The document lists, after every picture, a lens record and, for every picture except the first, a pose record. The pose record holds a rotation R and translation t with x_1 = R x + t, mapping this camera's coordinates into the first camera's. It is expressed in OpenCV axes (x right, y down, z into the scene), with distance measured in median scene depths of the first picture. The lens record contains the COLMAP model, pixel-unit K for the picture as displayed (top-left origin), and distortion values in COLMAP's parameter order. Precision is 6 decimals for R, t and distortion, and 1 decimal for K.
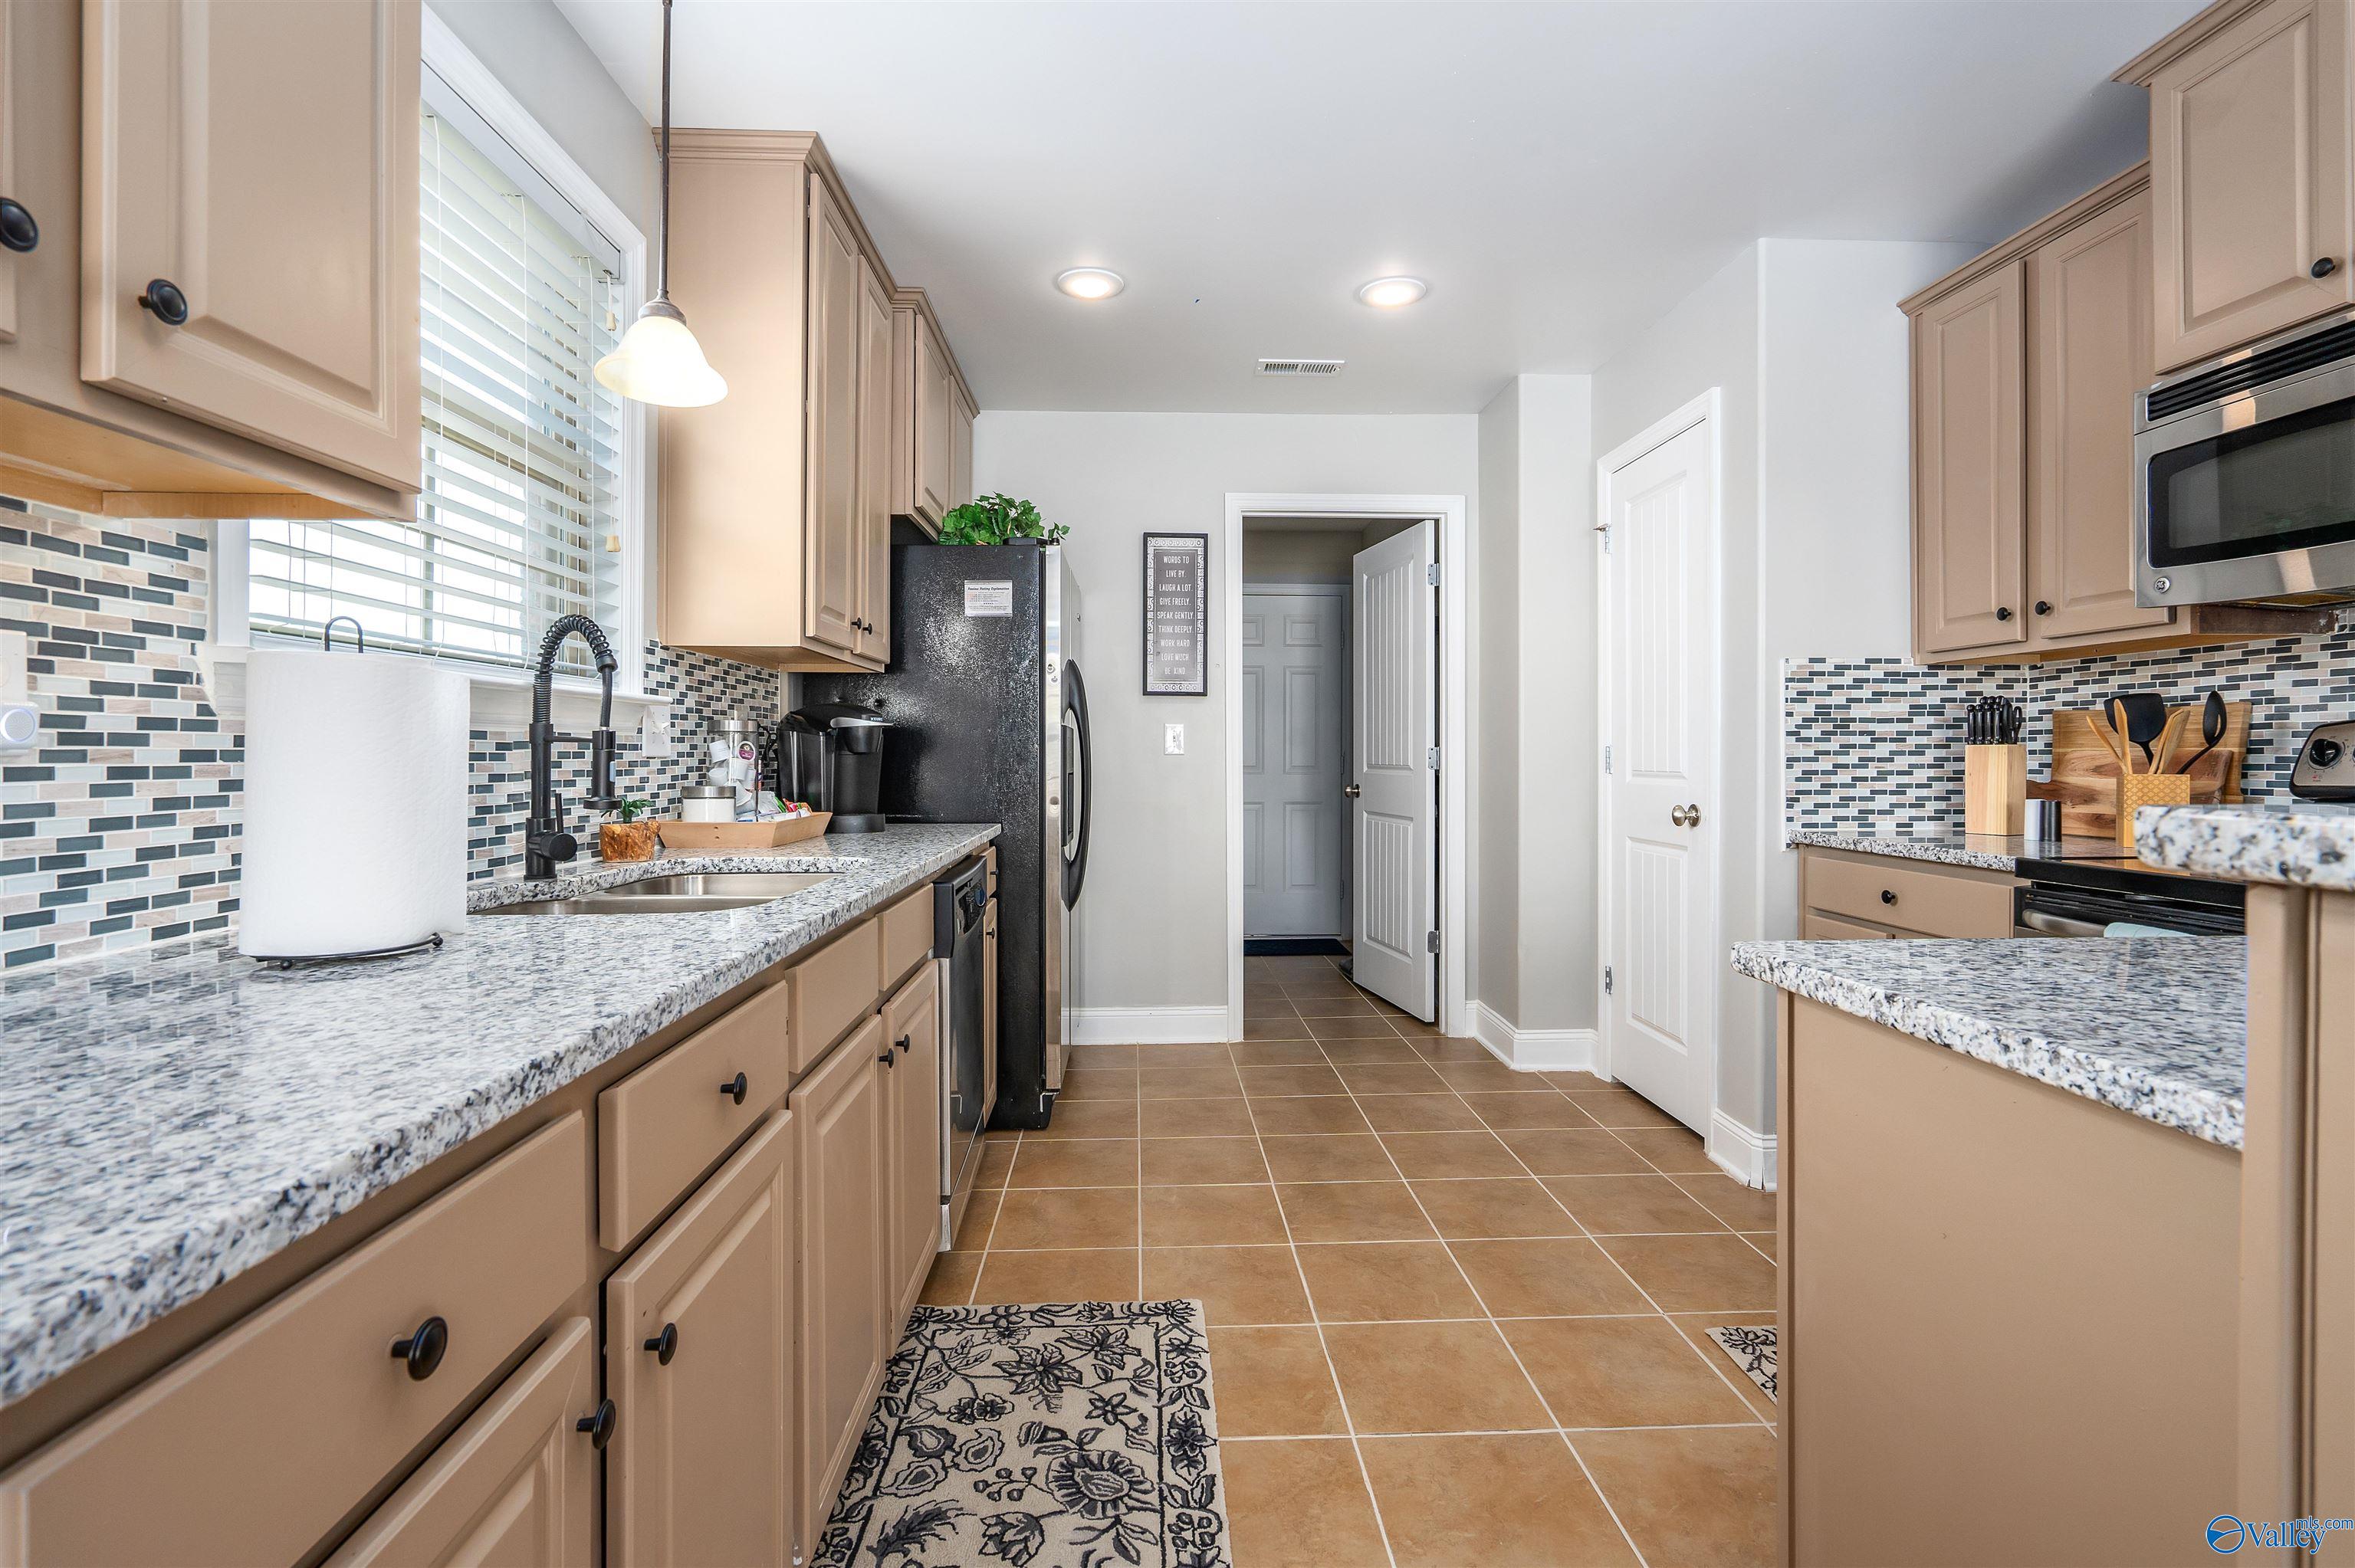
lens RADIAL K [[1075.9, 0, 1183.5], [0, 1075.9, 761.7], [0, 0, 1]] dist [-0.000820, 0.000871]
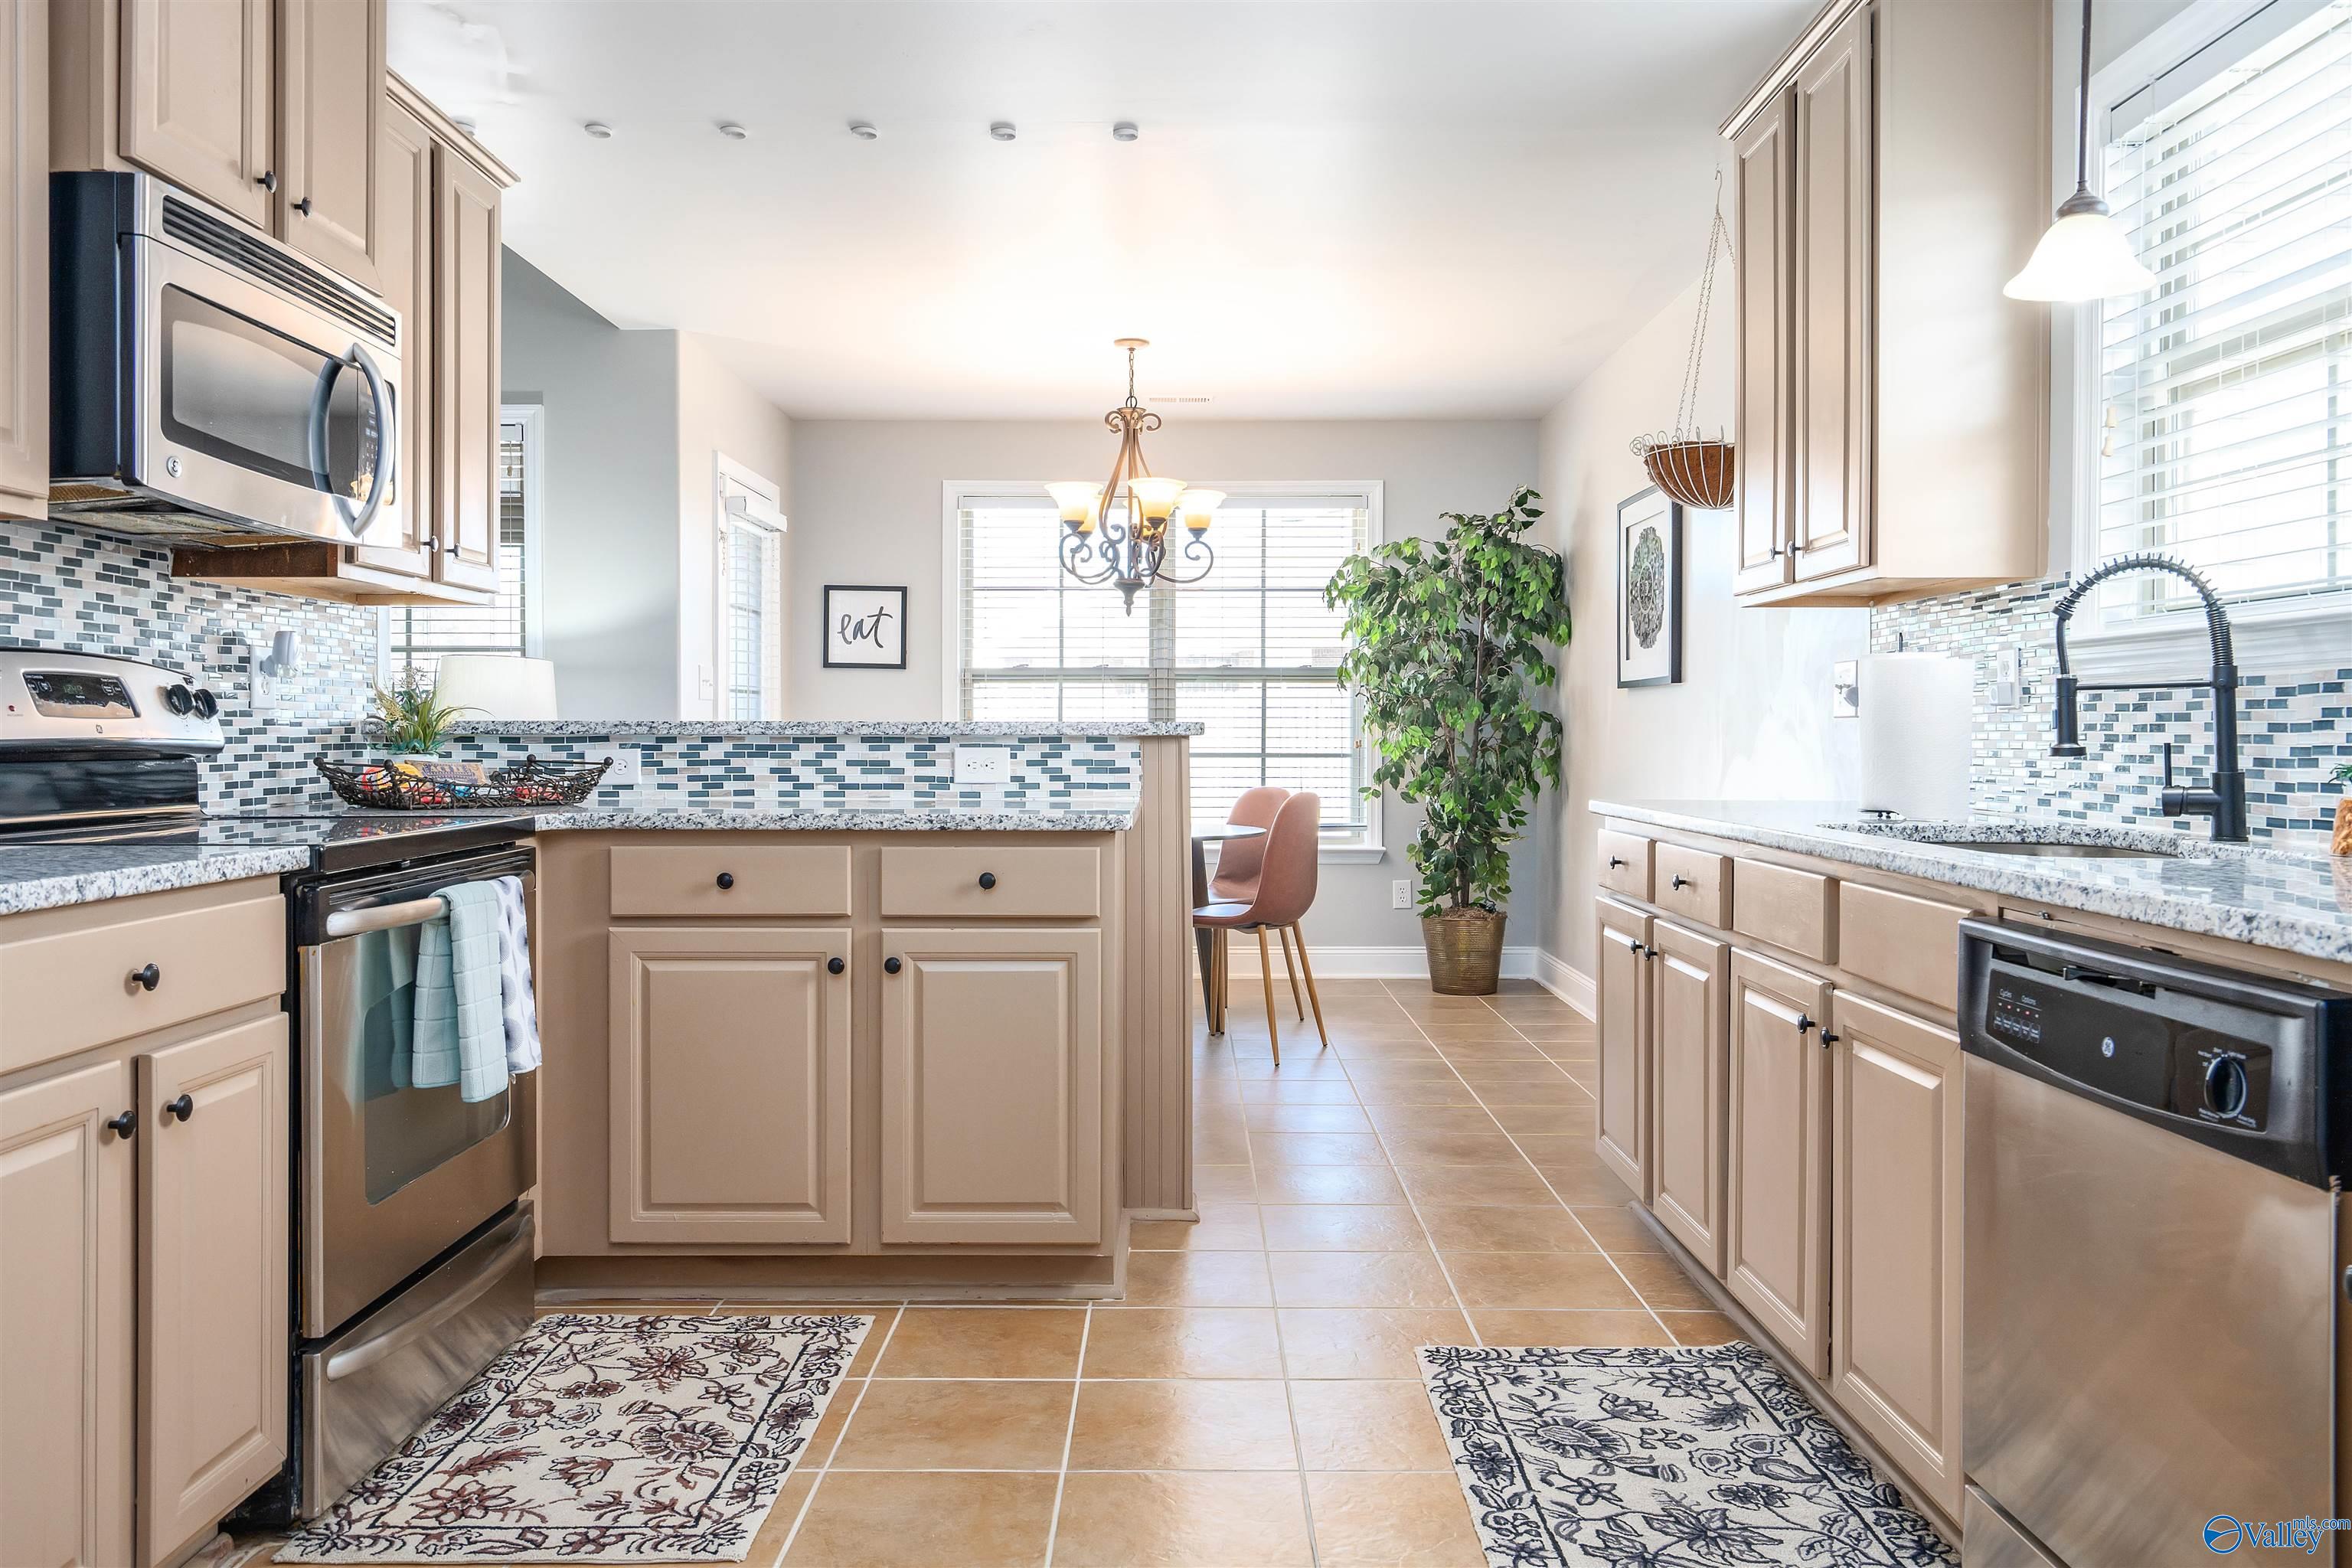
lens RADIAL K [[1704.6, 0, 1144.7], [0, 1704.6, 778.6], [0, 0, 1]] dist [0.002040, -0.000417]
pose [[-0.997864, -0.002421, 0.065284, 0.122548], [-0.000531, 0.999581, 0.028952, 0.010127], [-0.065326, 0.028856, -0.997447, 1.491685]]
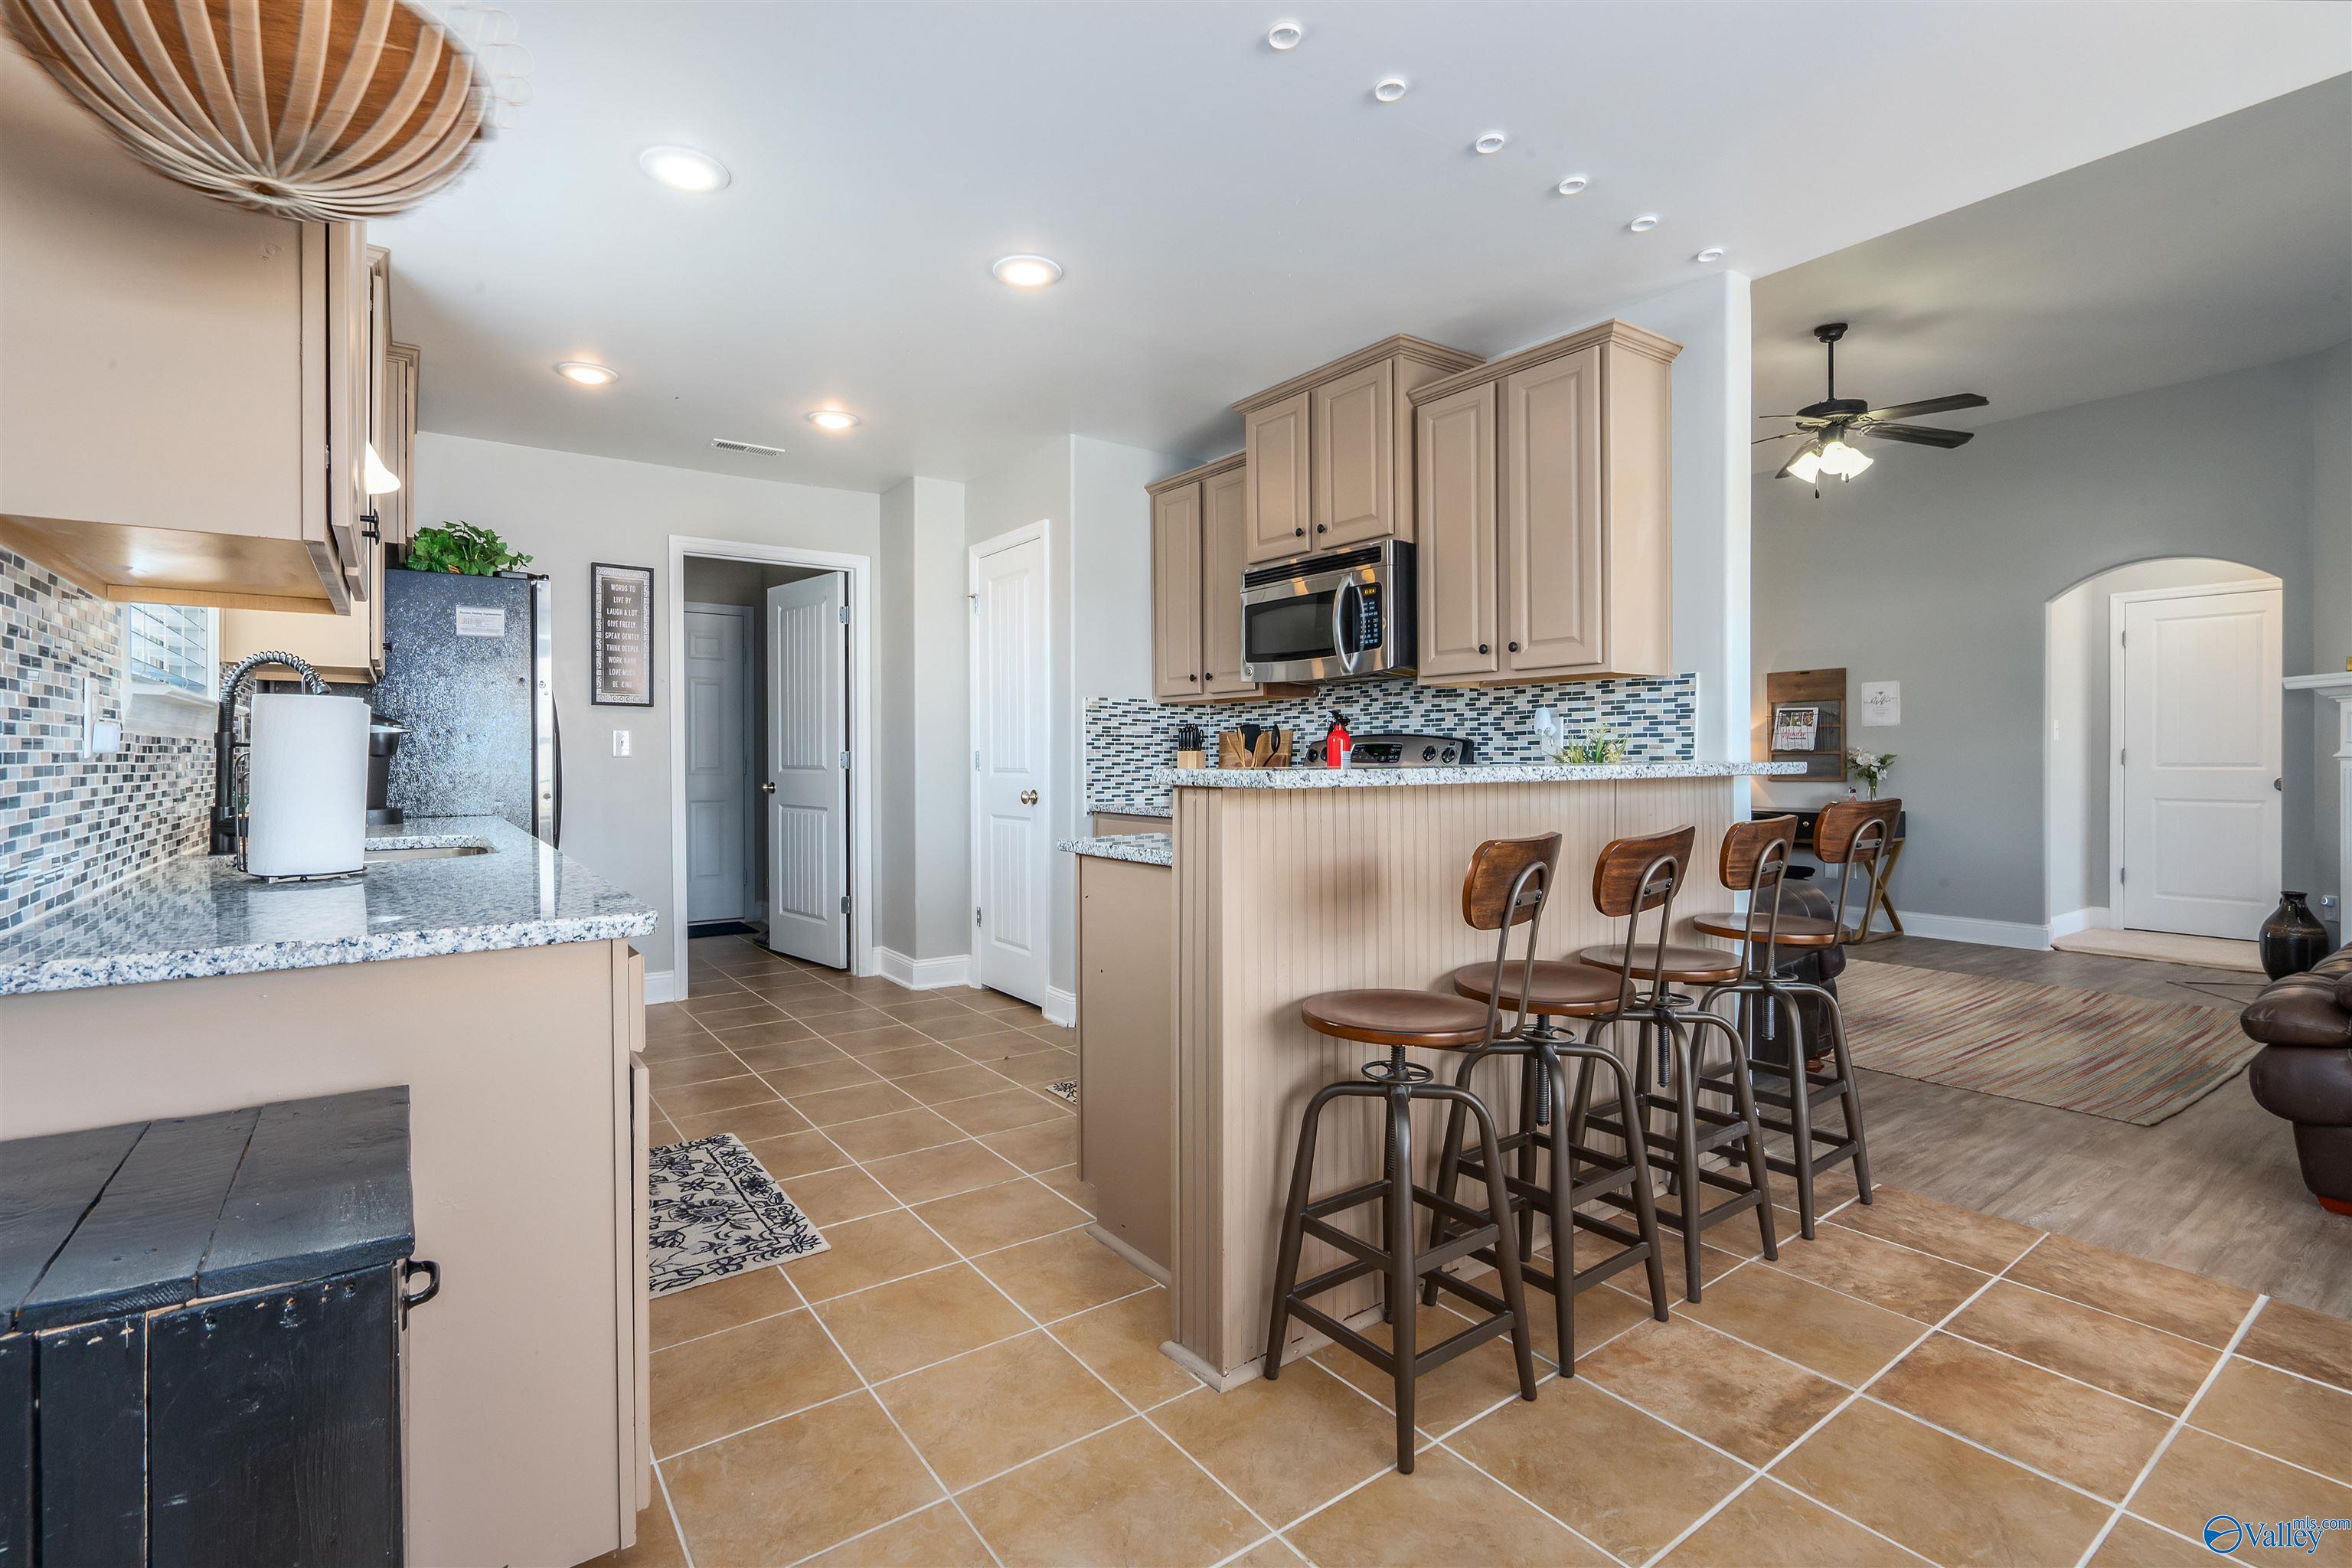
lens RADIAL K [[1069.2, 0, 1161.7], [0, 1069.2, 756.1], [0, 0, 1]] dist [0.000634, 0.000757]
pose [[0.840959, -0.000140, 0.541099, -0.214700], [0.004430, 0.999968, -0.006627, 0.003365], [-0.541081, 0.007970, 0.840933, -0.412608]]
